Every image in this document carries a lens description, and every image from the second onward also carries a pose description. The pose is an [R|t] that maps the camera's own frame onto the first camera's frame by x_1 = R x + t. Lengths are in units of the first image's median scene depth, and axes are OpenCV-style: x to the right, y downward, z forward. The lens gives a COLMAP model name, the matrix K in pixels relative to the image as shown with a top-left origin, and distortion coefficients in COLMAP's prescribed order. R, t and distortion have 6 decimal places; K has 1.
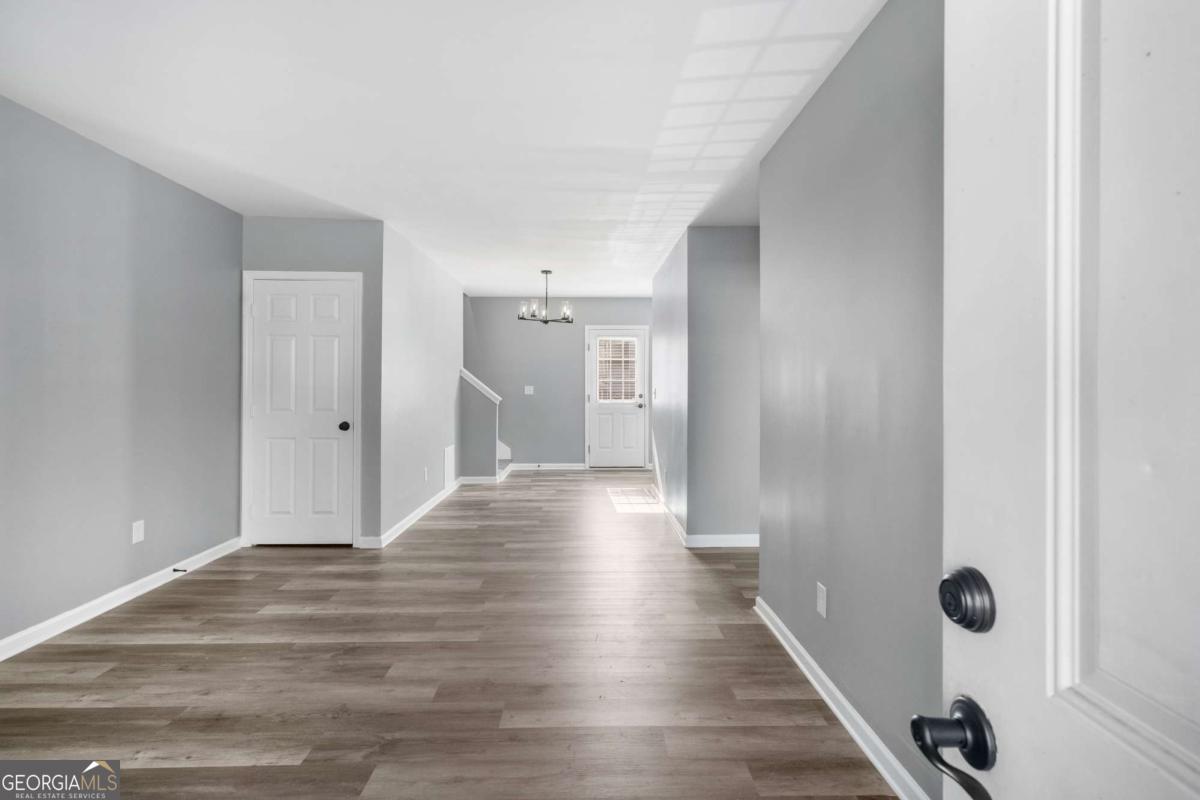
lens RADIAL K [[579.3, 0, 599.6], [0, 579.3, 392.0], [0, 0, 1]] dist [0.000752, -0.000666]
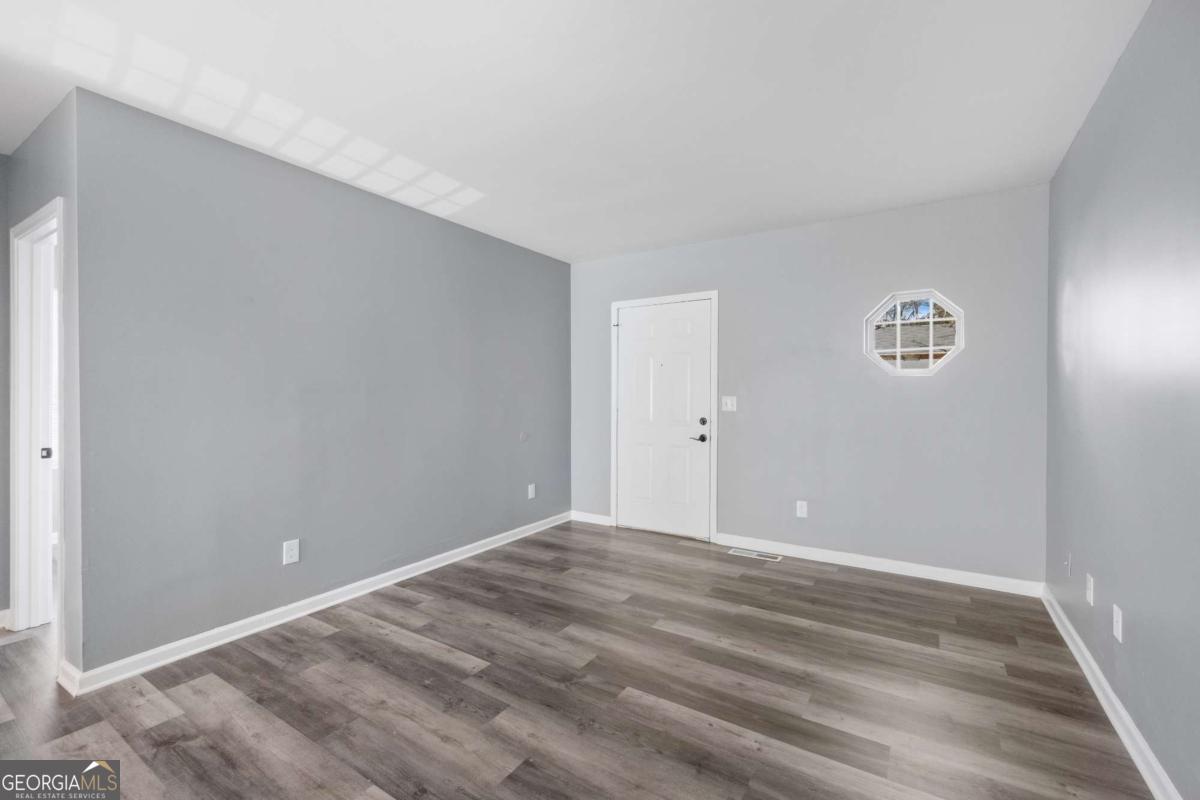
lens RADIAL K [[517.5, 0, 598.9], [0, 517.5, 395.7], [0, 0, 1]] dist [0.000793, 0.000000]
pose [[-0.824814, -0.006564, 0.565366, -1.033850], [-0.000431, 0.999940, 0.010981, -0.024853], [-0.565404, 0.008813, -0.824767, 1.840325]]
